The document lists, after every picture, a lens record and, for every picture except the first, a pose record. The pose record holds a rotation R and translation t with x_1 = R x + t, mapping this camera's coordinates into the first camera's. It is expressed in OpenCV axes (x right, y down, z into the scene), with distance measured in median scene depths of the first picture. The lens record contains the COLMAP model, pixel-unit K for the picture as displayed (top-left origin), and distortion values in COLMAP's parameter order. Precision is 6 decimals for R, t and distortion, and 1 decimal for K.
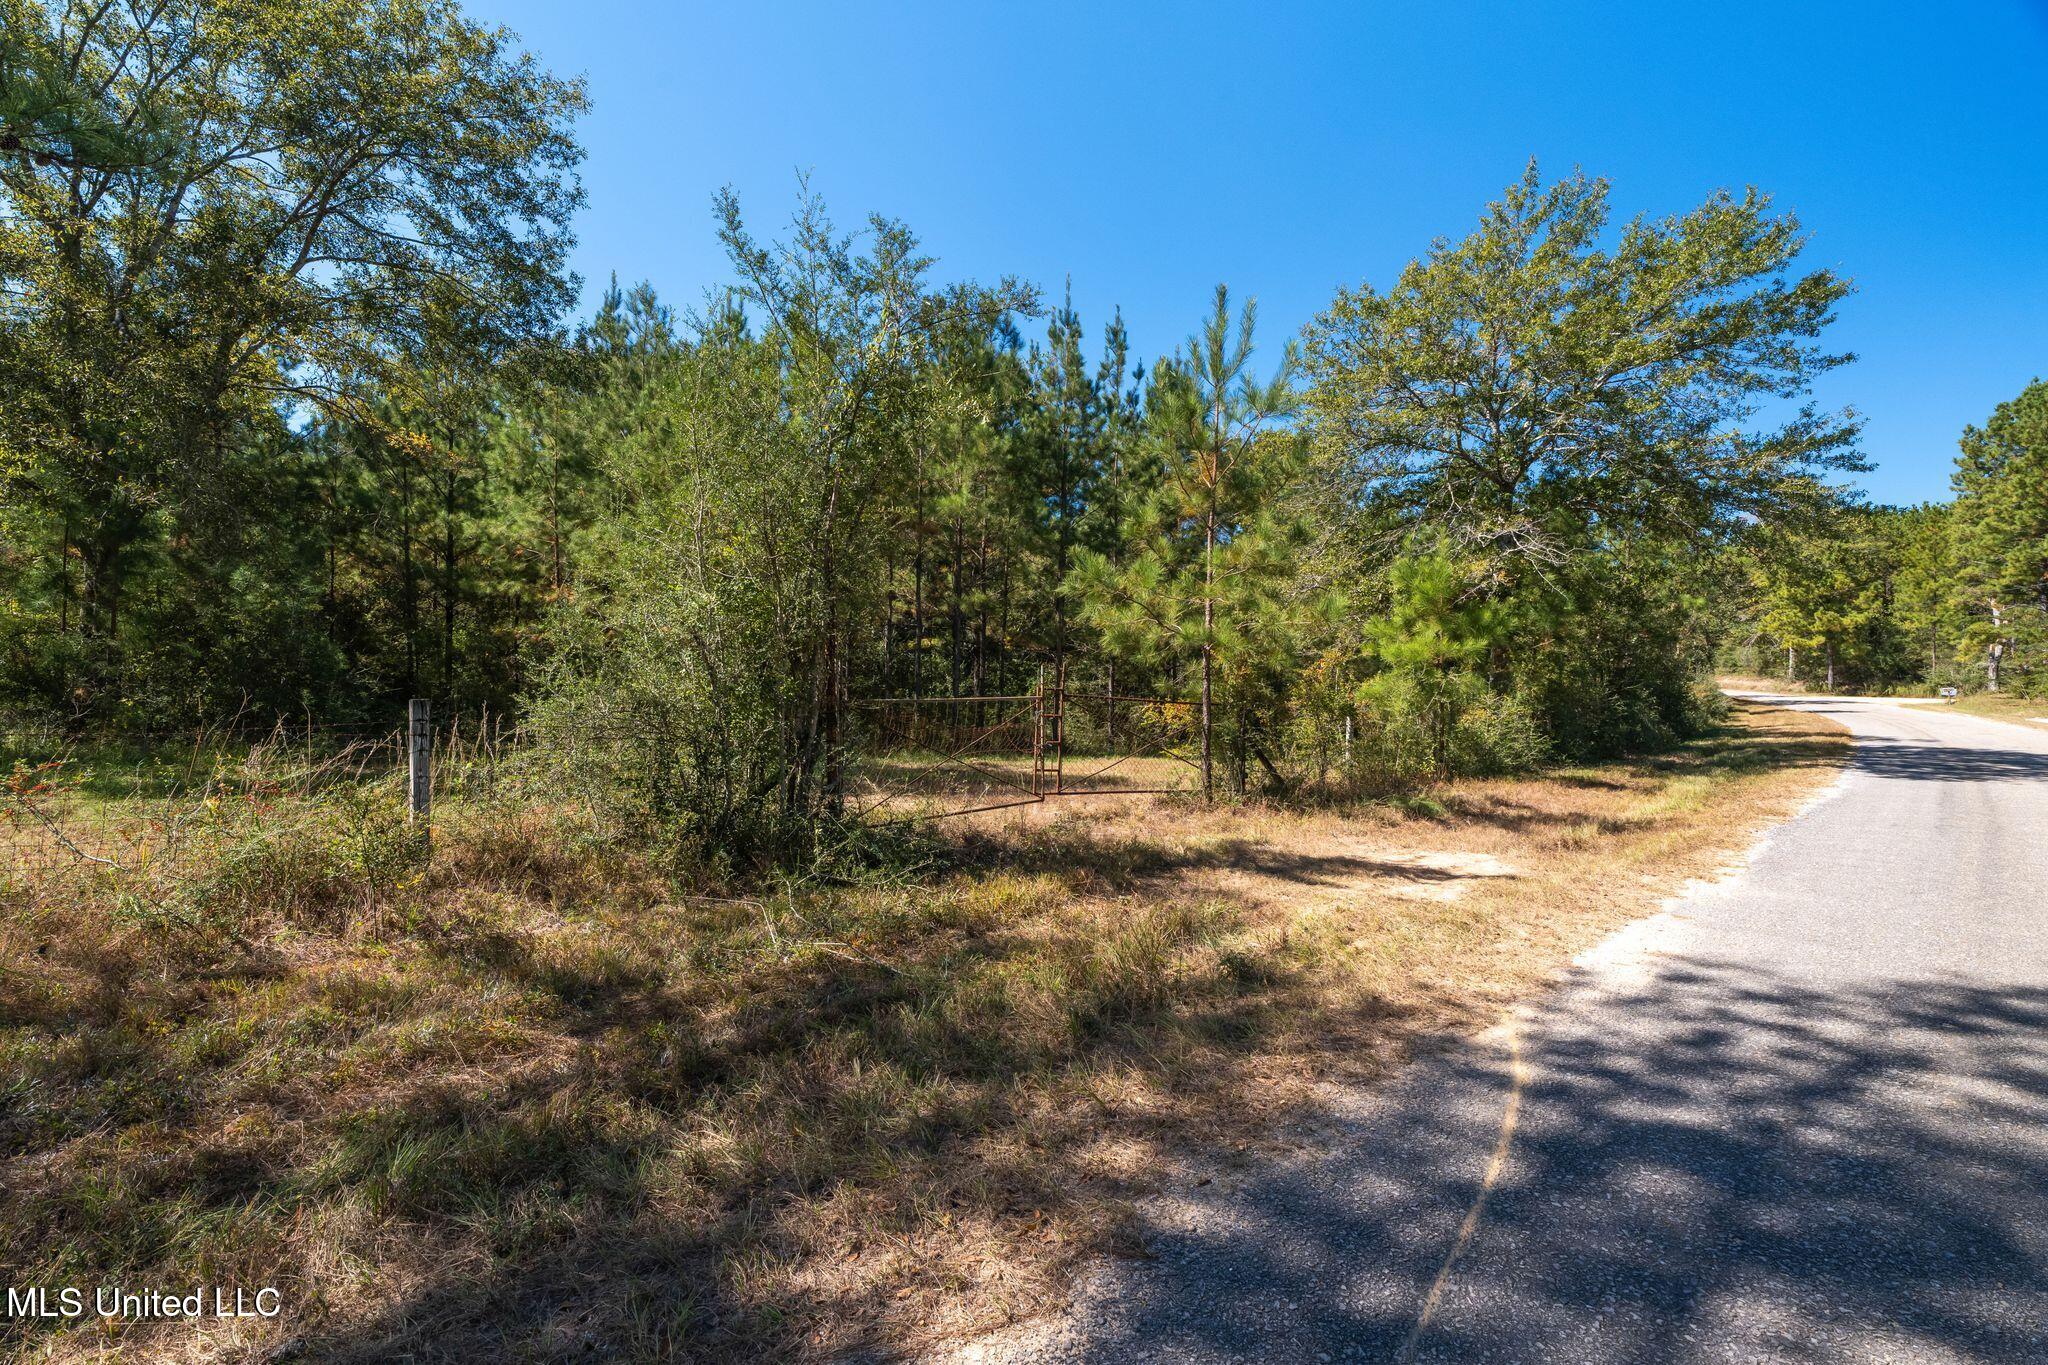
lens RADIAL K [[903.3, 0, 1024.0], [0, 903.3, 682.5], [0, 0, 1]] dist [-0.019509, 0.000019]
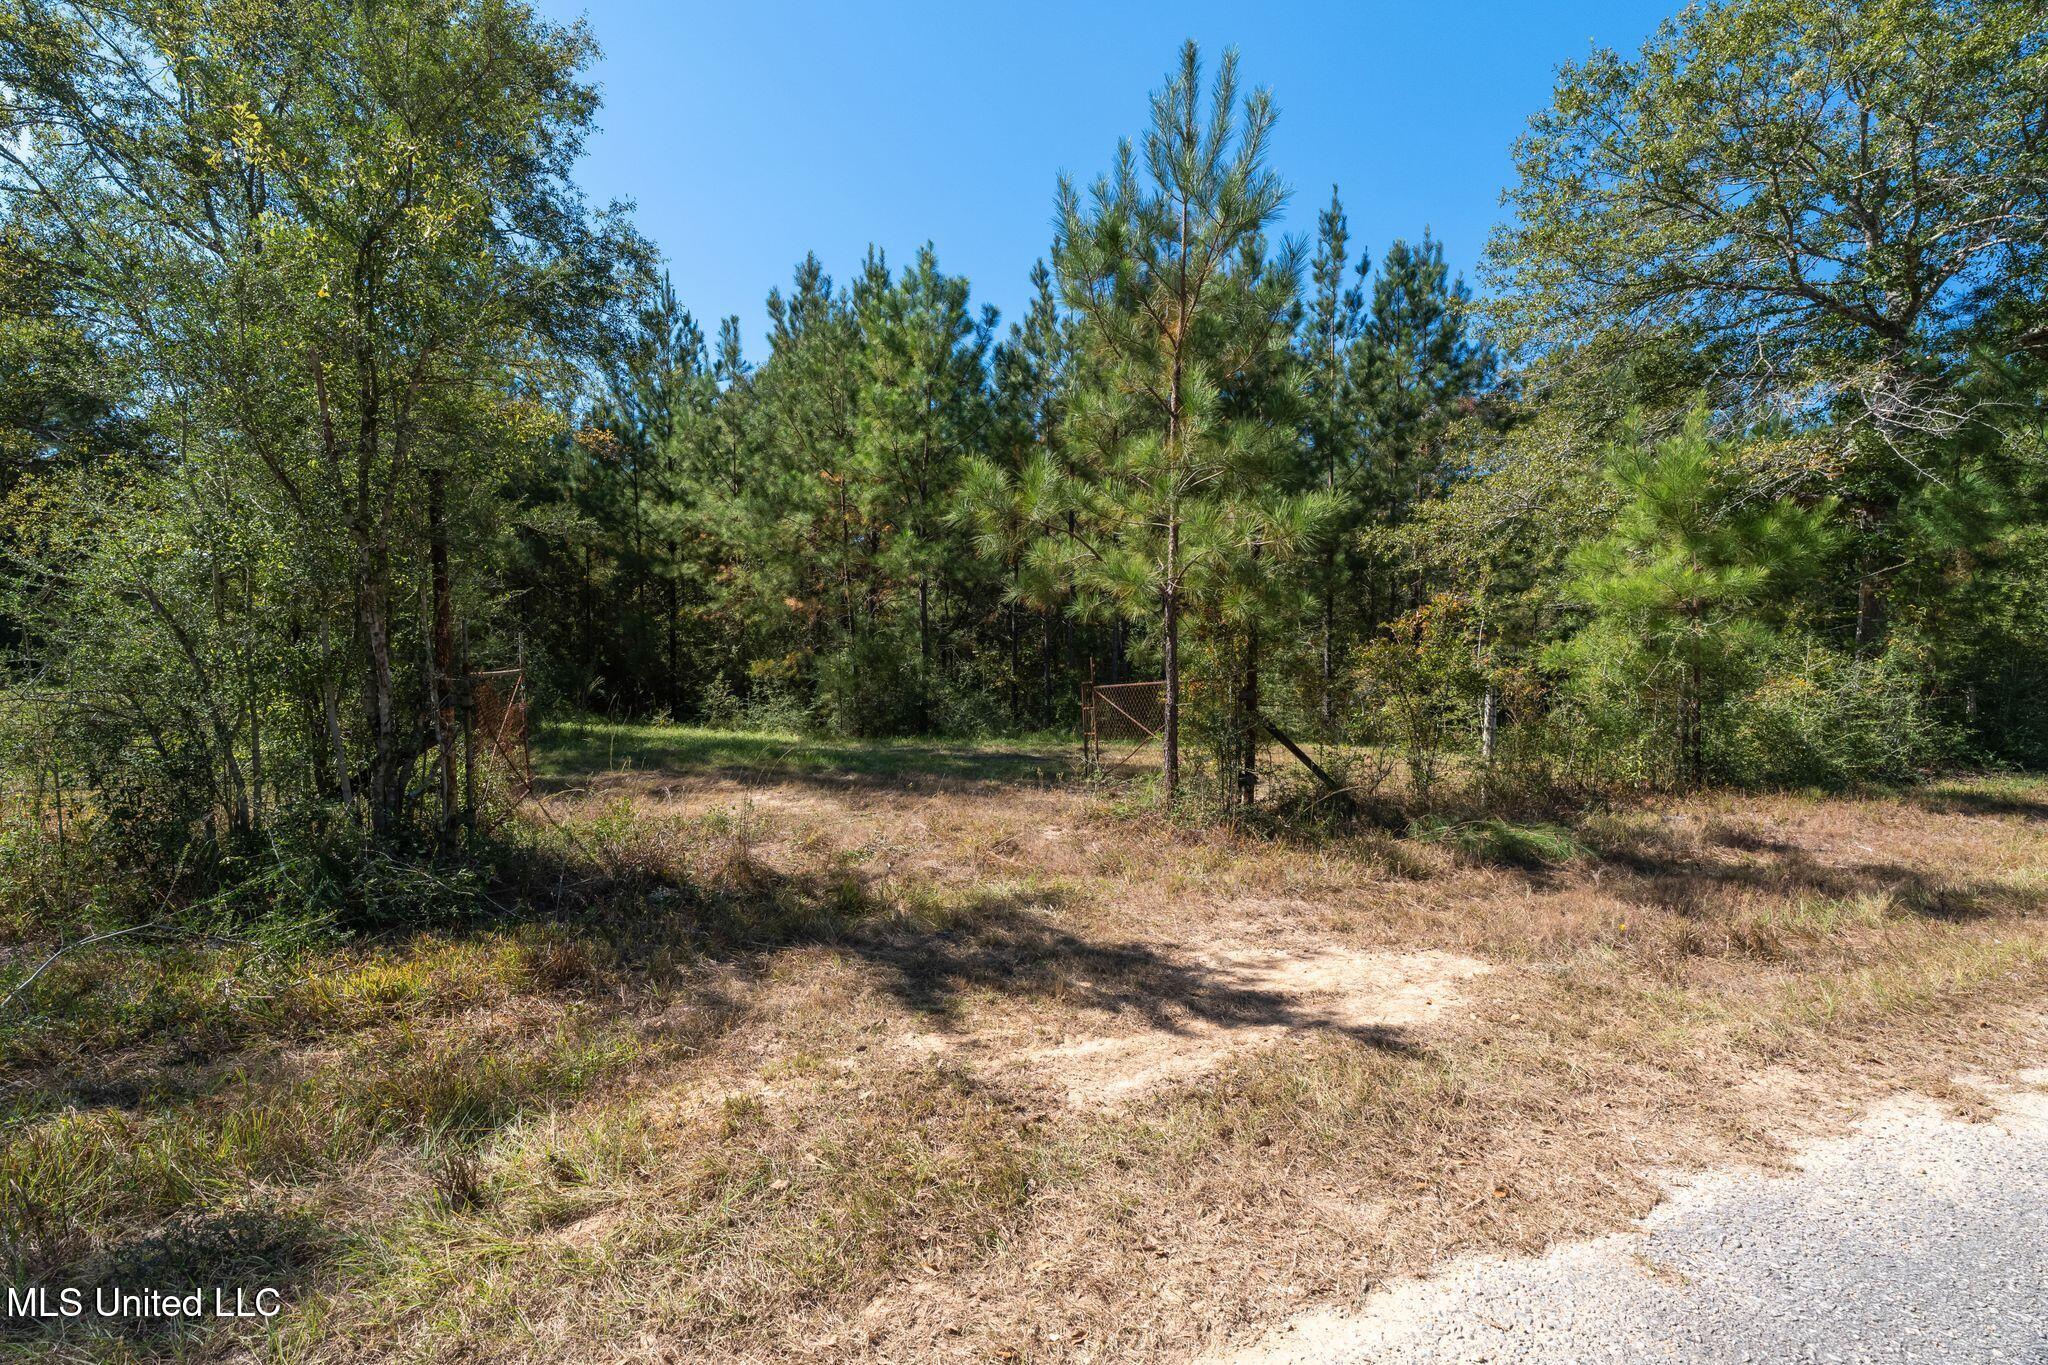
lens RADIAL K [[903.3, 0, 1024.0], [0, 903.3, 682.5], [0, 0, 1]] dist [-0.019509, 0.000019]
pose [[0.930149, -0.006010, -0.367133, 0.239807], [0.015960, 0.999583, 0.024072, 0.008419], [0.366835, -0.028250, 0.929857, 0.228034]]
